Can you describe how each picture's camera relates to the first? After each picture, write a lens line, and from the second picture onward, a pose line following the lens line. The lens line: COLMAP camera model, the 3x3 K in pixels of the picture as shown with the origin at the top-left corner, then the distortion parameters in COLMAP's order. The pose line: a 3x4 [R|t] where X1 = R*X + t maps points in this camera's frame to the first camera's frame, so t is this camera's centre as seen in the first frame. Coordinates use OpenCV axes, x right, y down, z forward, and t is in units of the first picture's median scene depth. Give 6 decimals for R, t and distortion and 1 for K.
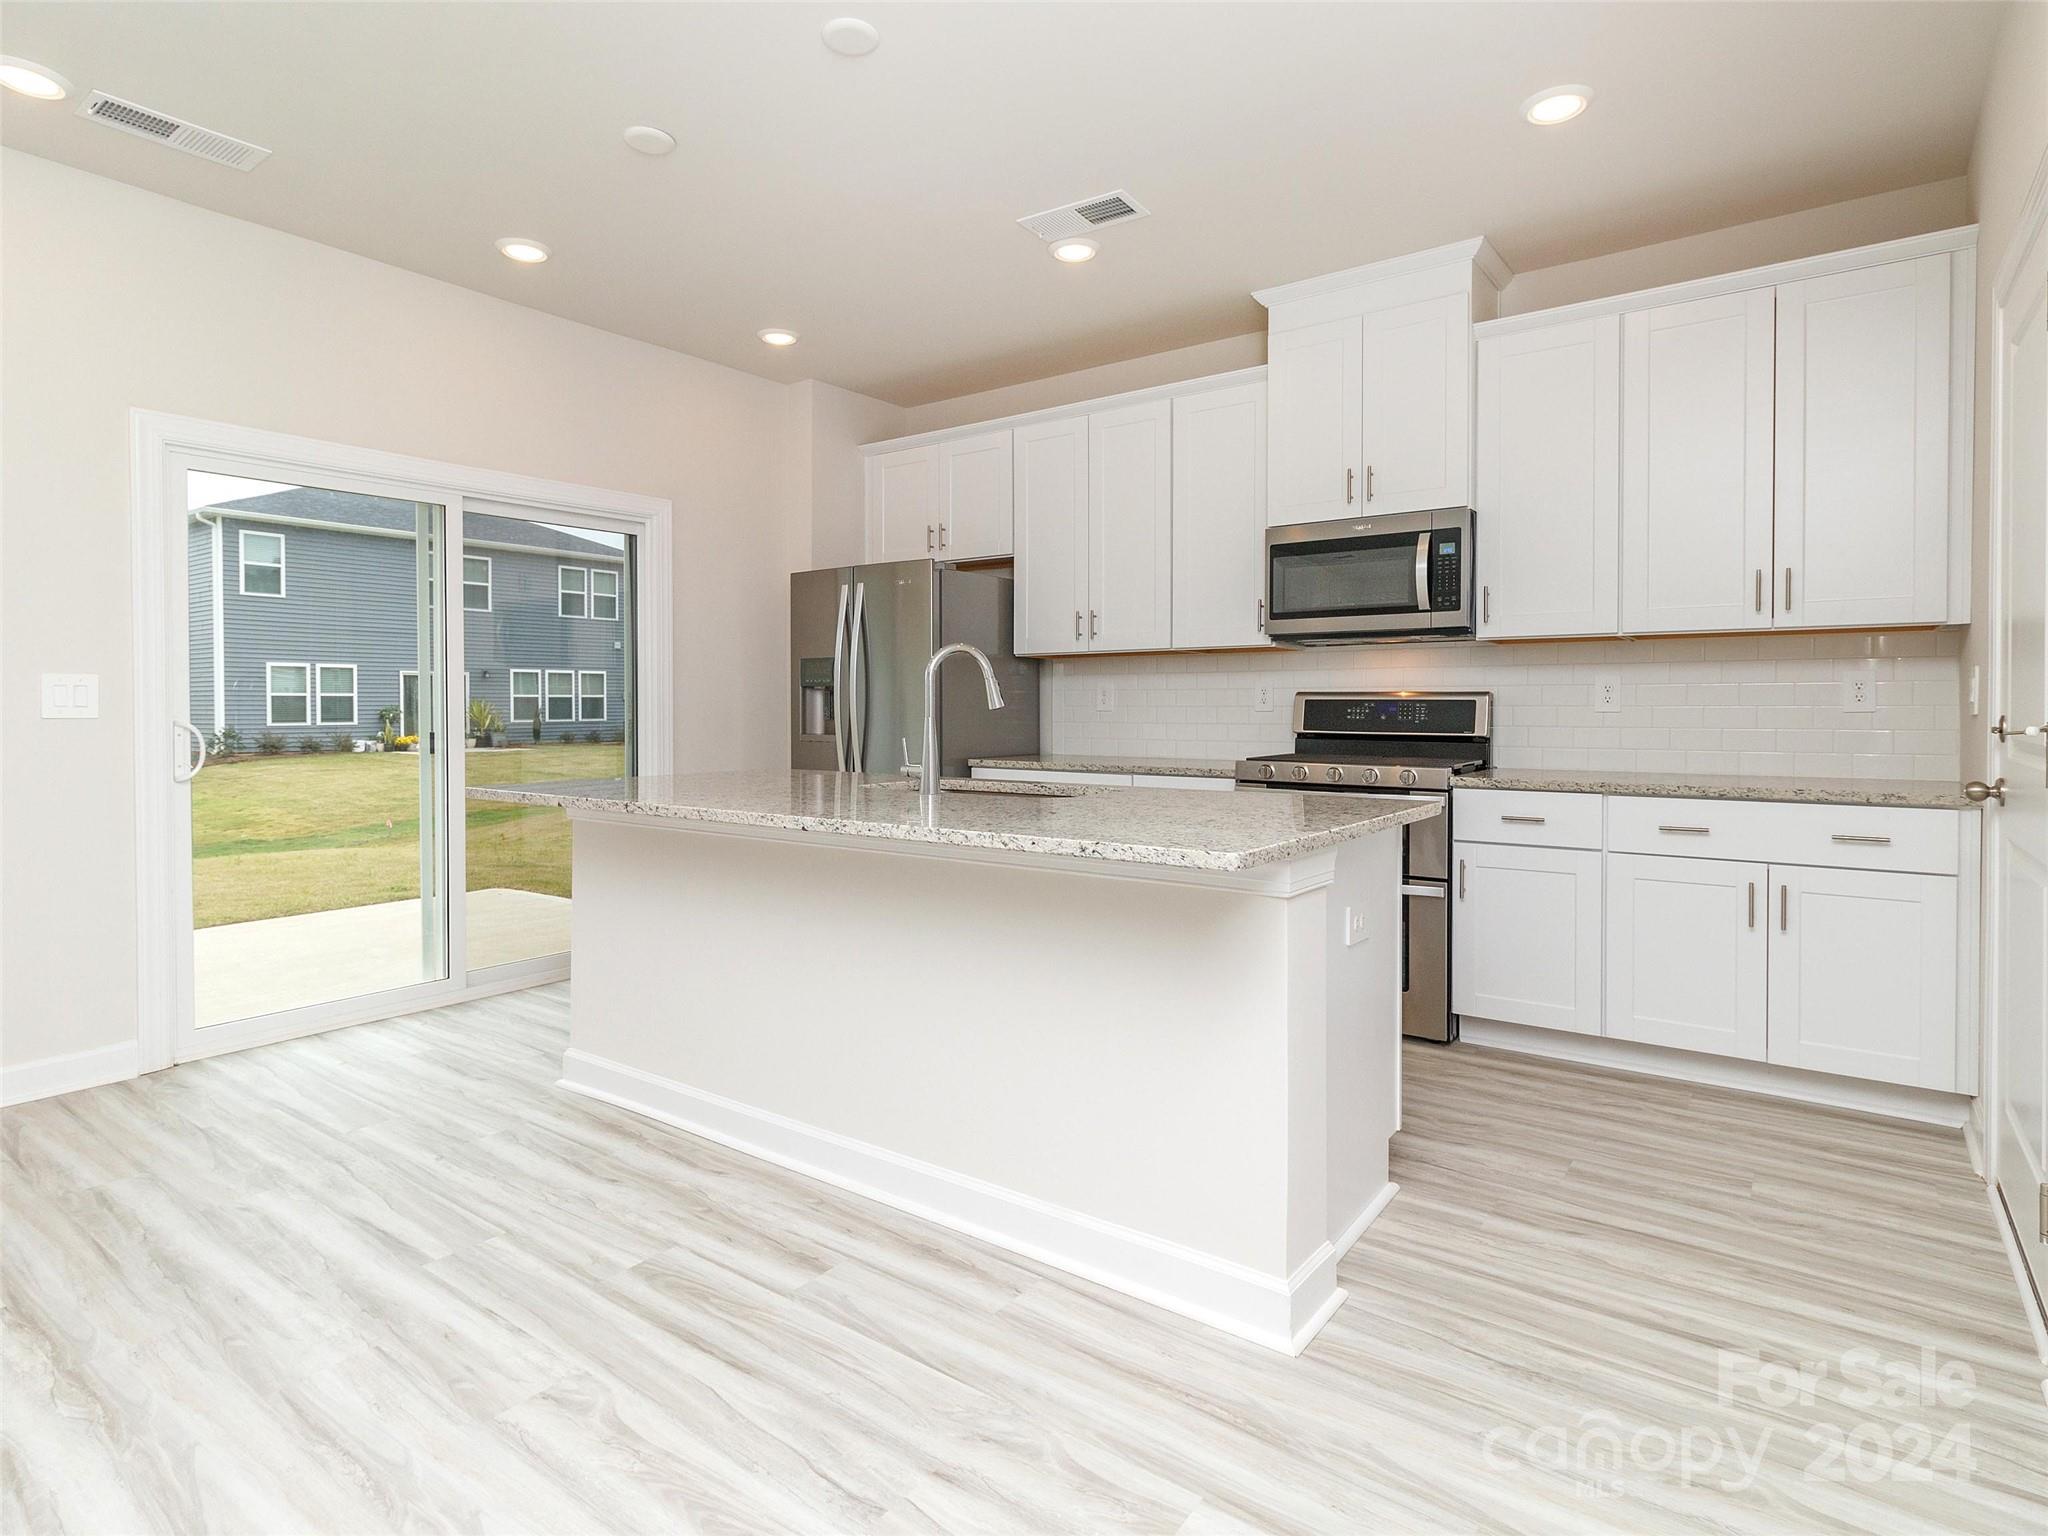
lens RADIAL K [[1081.9, 0, 1031.1], [0, 1081.9, 740.6], [0, 0, 1]] dist [0.002770, 0.000394]
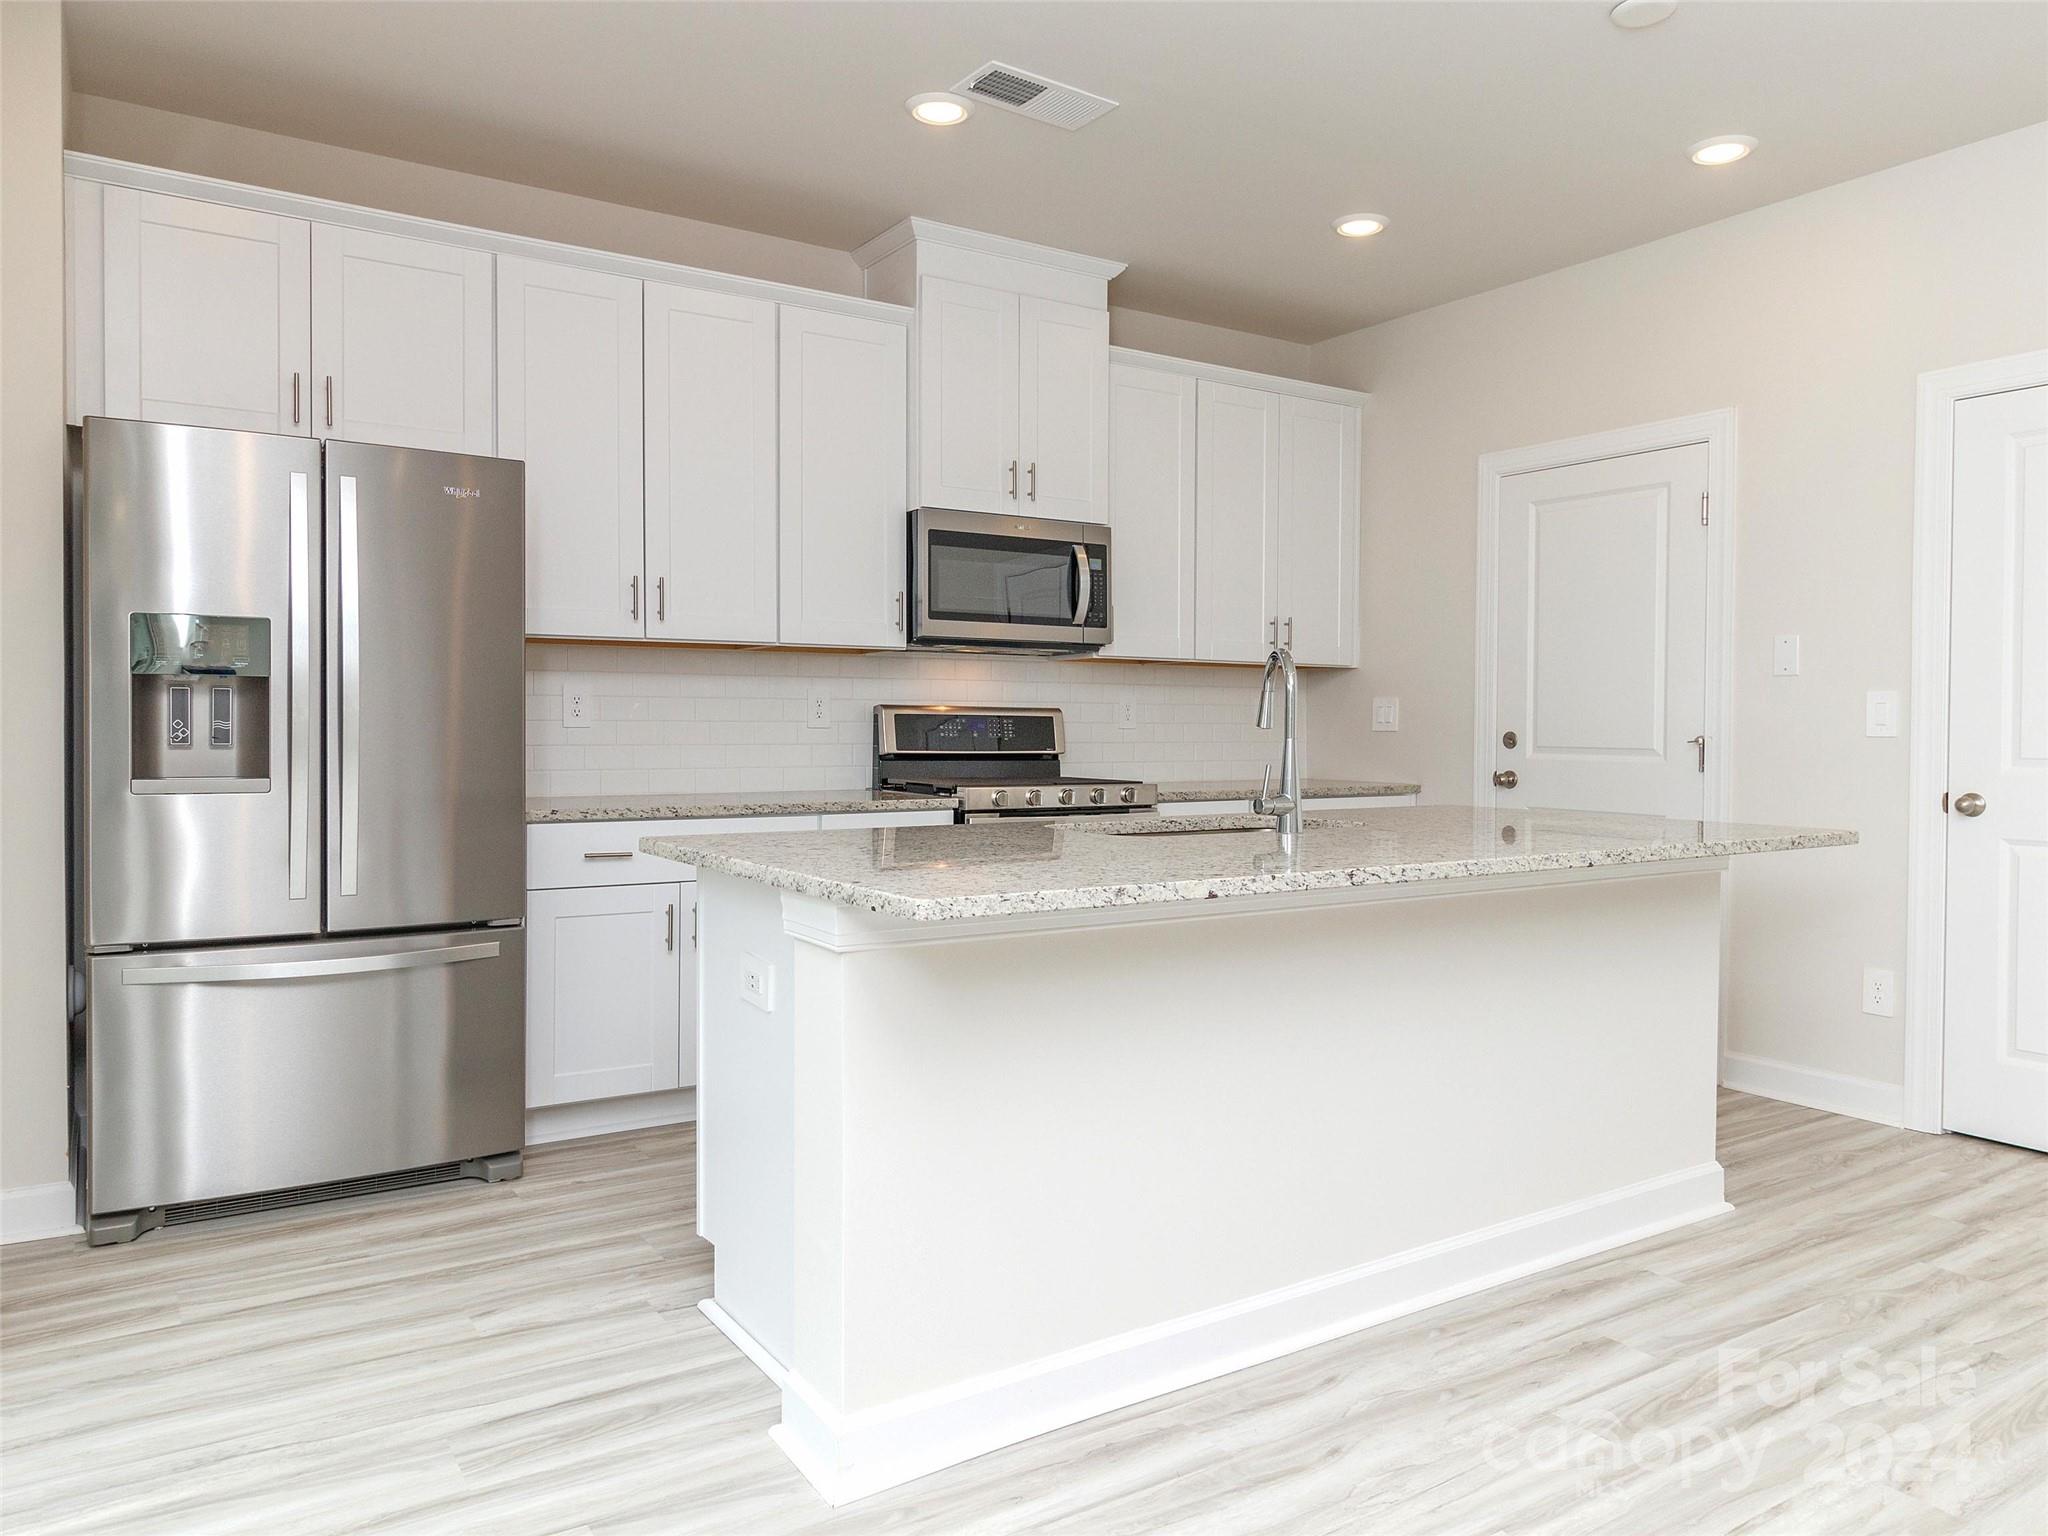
lens RADIAL K [[1412.6, 0, 1024.0], [0, 1412.6, 768.0], [0, 0, 1]] dist [-0.004086, 0.001953]
pose [[0.359477, -0.028876, 0.932707, -0.854442], [0.023972, 0.999477, 0.021704, -0.020149], [-0.932846, 0.014557, 0.359981, 0.595759]]
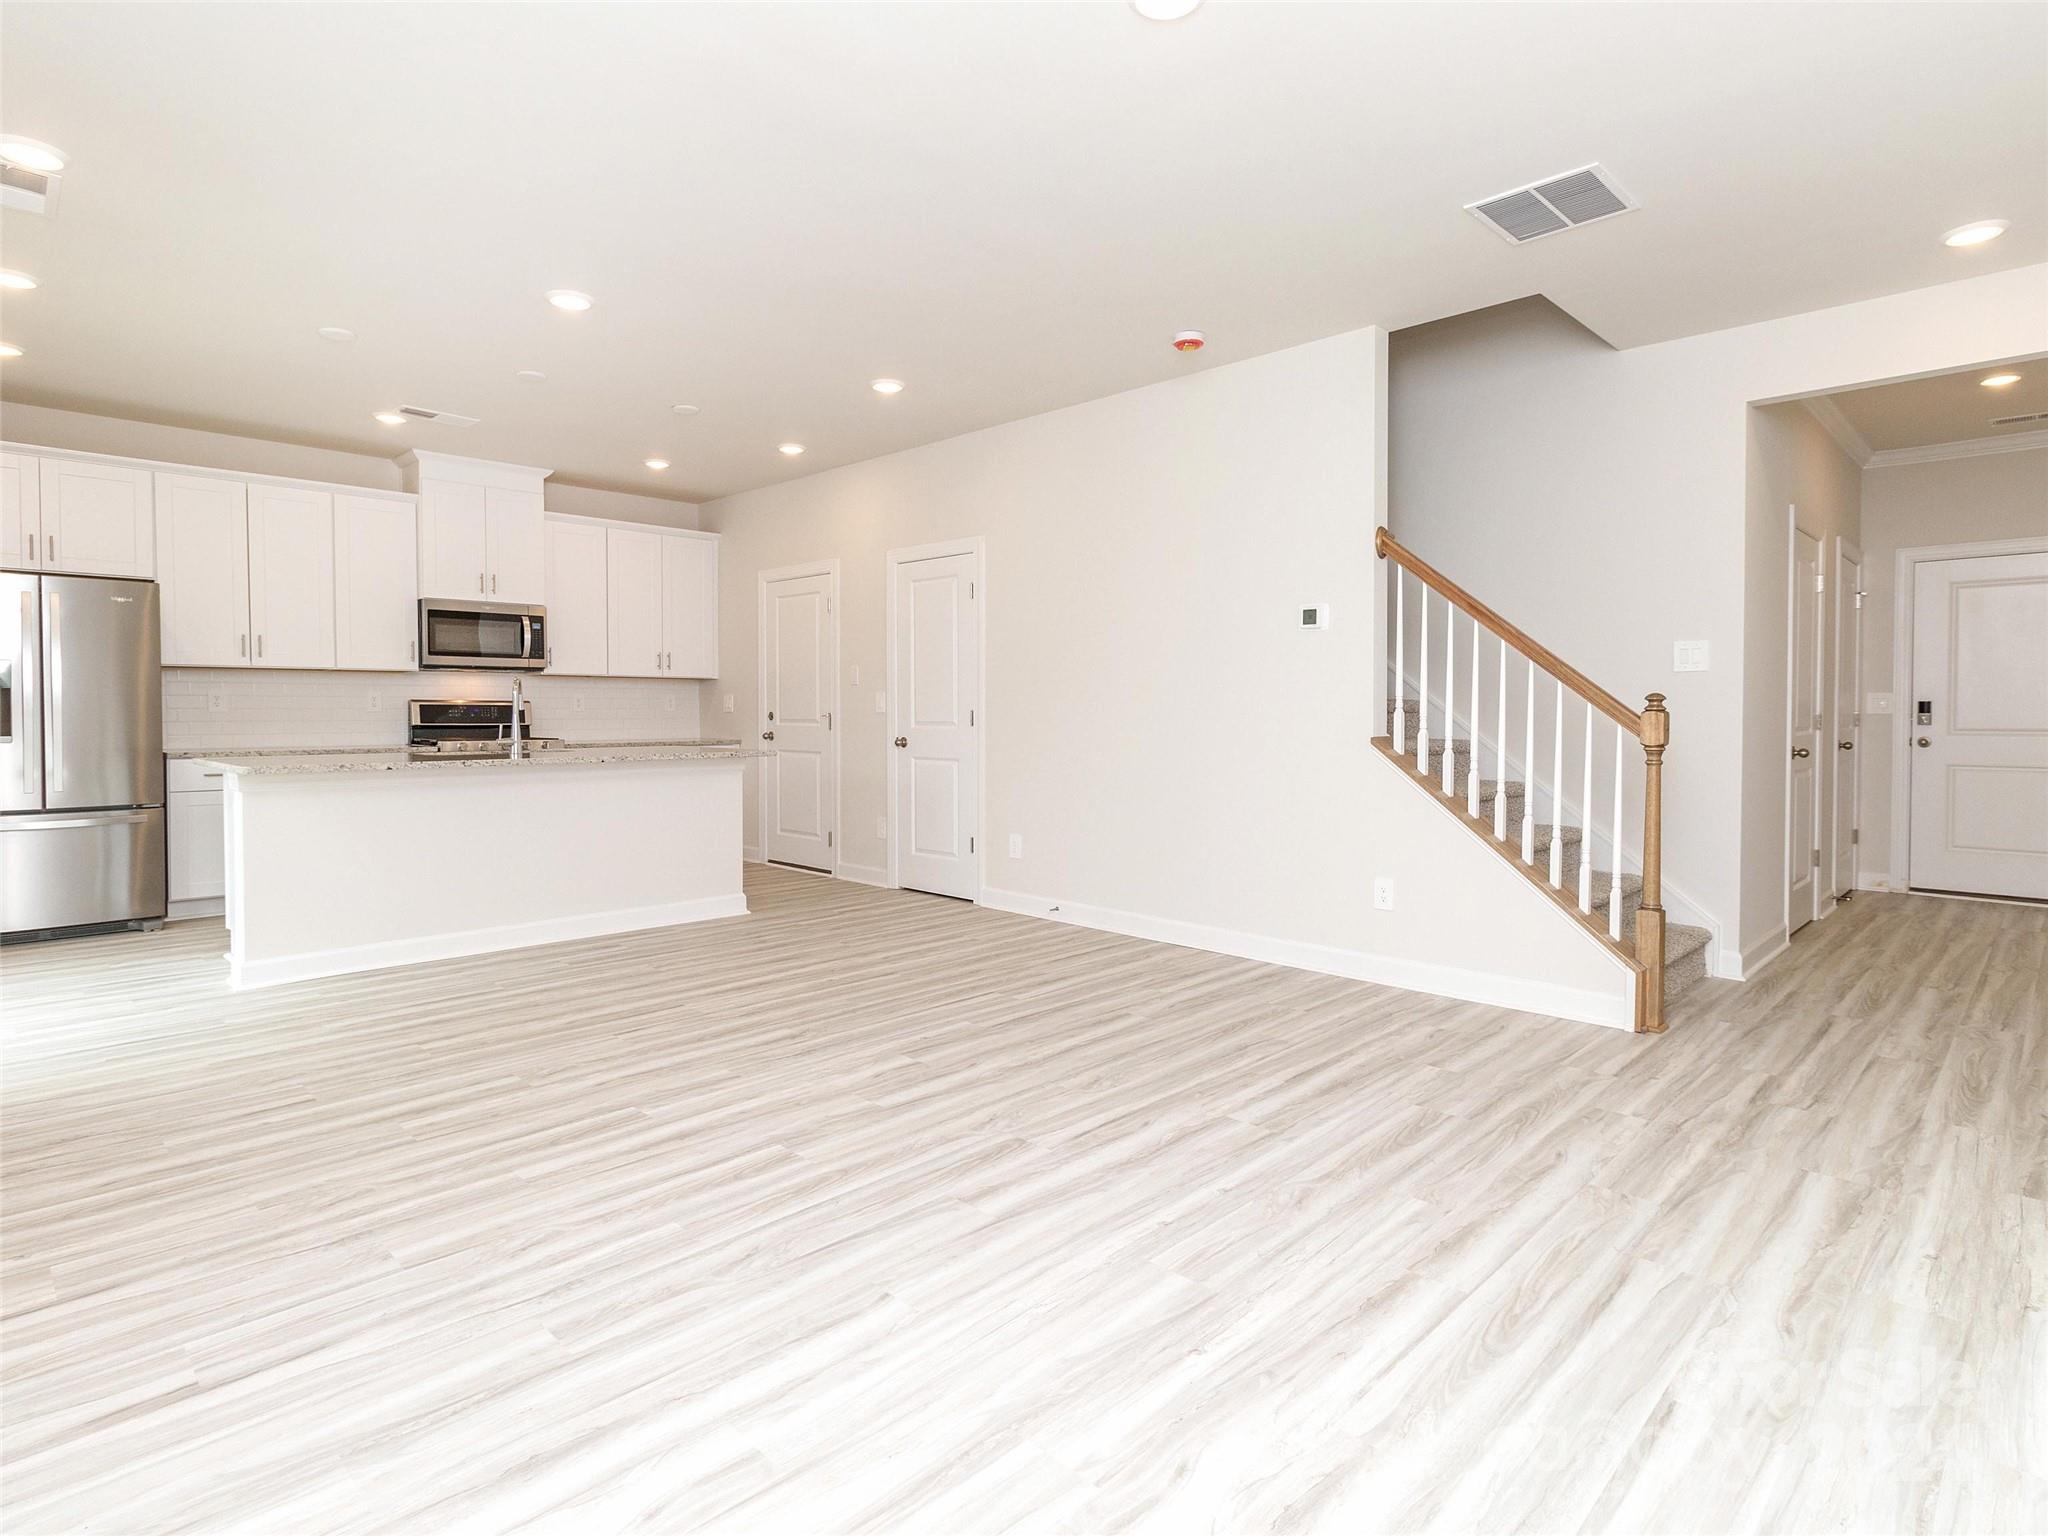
lens RADIAL K [[1081.9, 0, 1031.1], [0, 1081.9, 740.6], [0, 0, 1]] dist [0.002770, 0.000394]
pose [[0.147034, -0.027998, 0.988735, -1.387595], [0.030831, 0.999243, 0.023711, 0.006535], [-0.988651, 0.026998, 0.147786, -0.144820]]
